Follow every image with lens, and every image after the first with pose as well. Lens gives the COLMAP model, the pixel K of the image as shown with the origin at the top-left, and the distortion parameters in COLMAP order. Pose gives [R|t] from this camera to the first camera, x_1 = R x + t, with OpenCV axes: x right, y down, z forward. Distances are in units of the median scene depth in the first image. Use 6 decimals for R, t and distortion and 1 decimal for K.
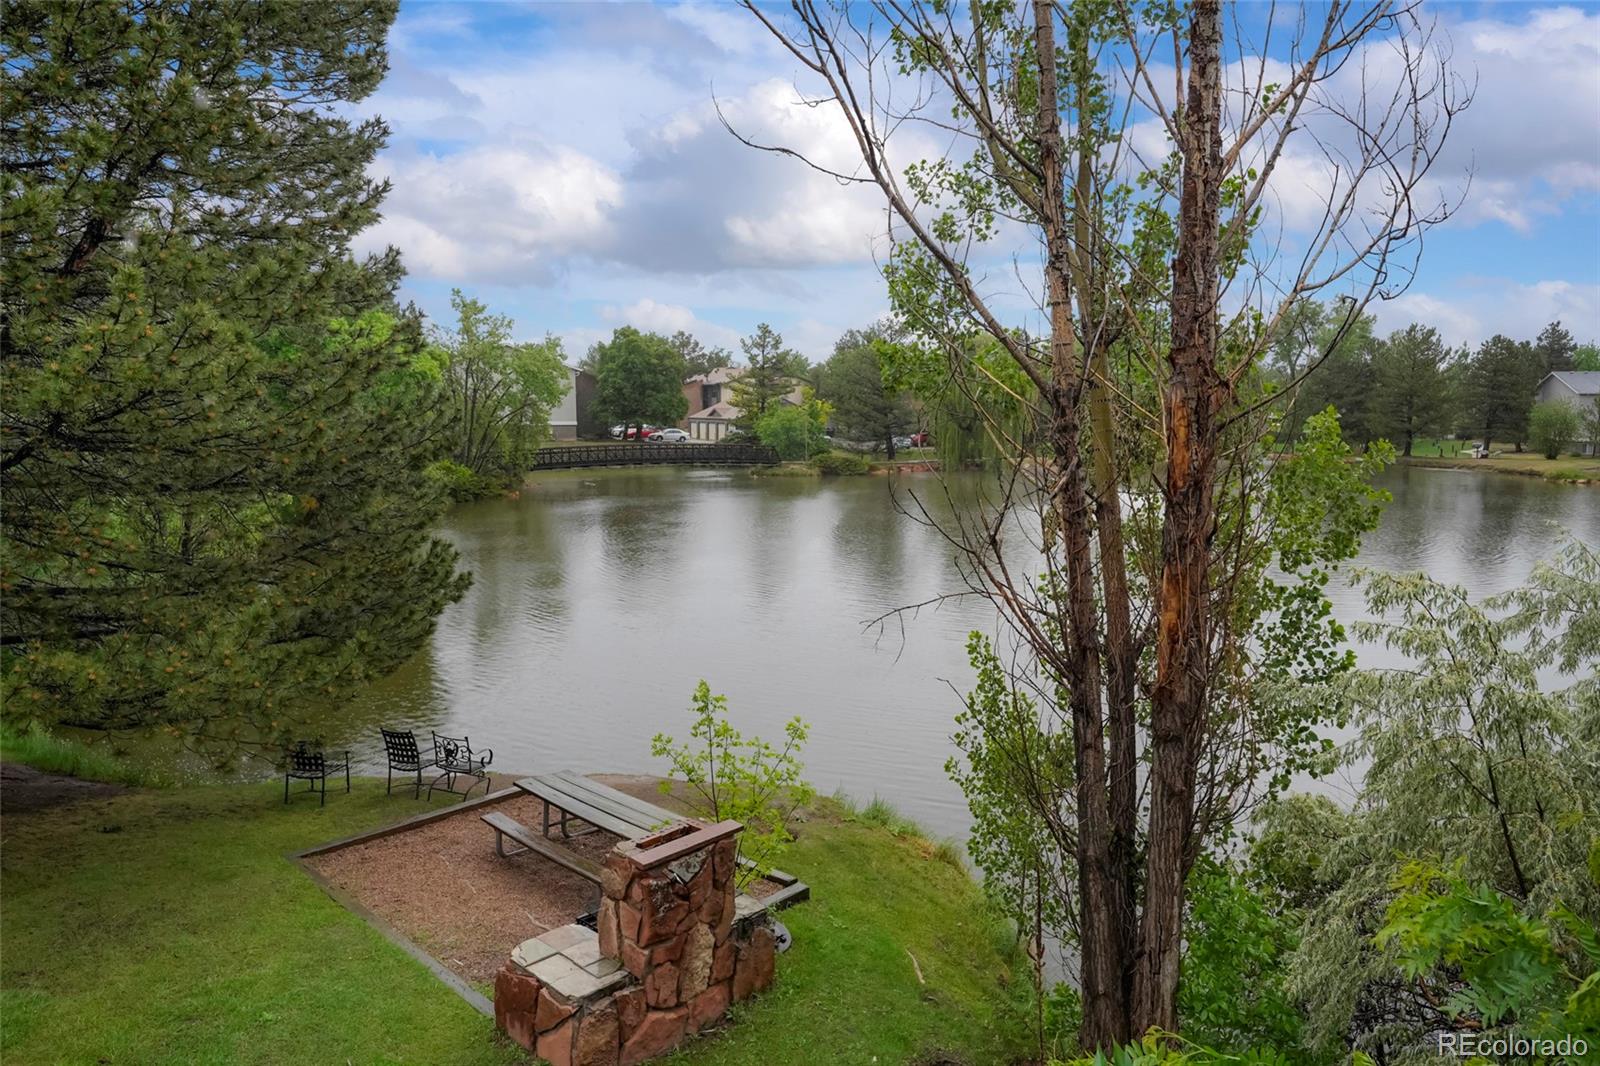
lens RADIAL K [[1073.8, 0, 800.0], [0, 1073.8, 533.0], [0, 0, 1]] dist [0.004573, 0.000088]
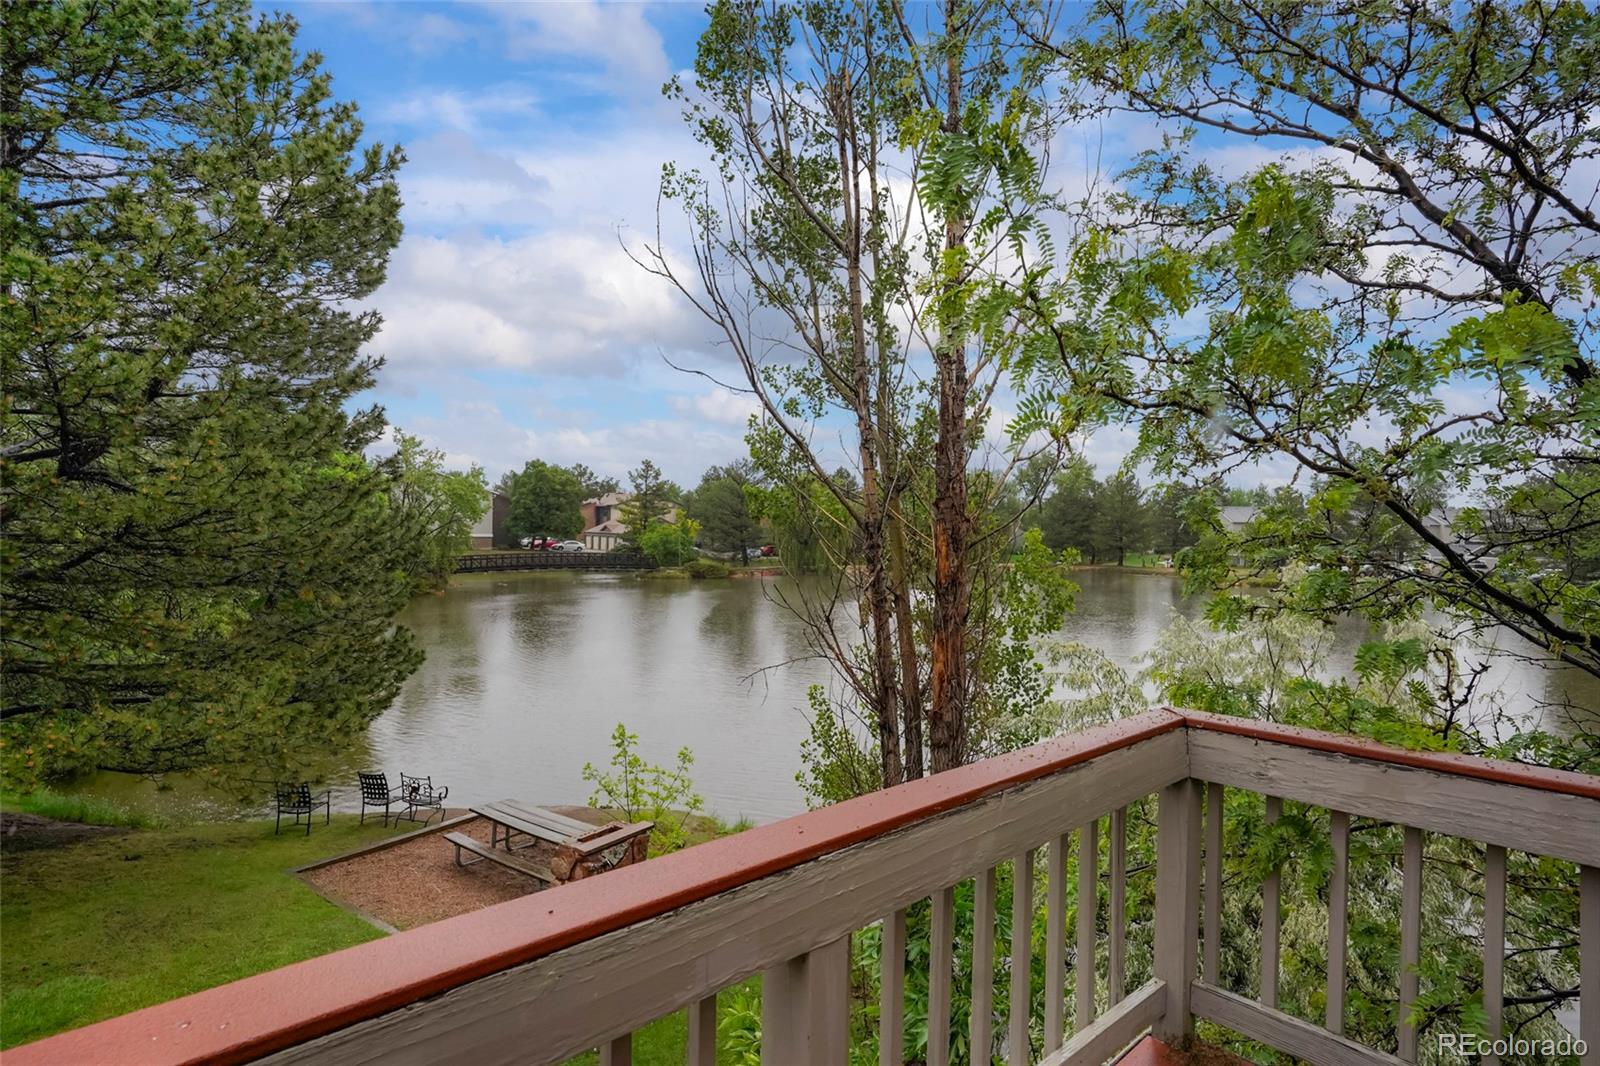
lens RADIAL K [[872.2, 0, 800.0], [0, 872.2, 533.0], [0, 0, 1]] dist [-0.002606, -0.000434]
pose [[0.988431, 0.011726, 0.151215, -0.028174], [0.004424, 0.994353, -0.106028, 0.010104], [-0.151605, 0.105470, 0.982798, -0.132299]]
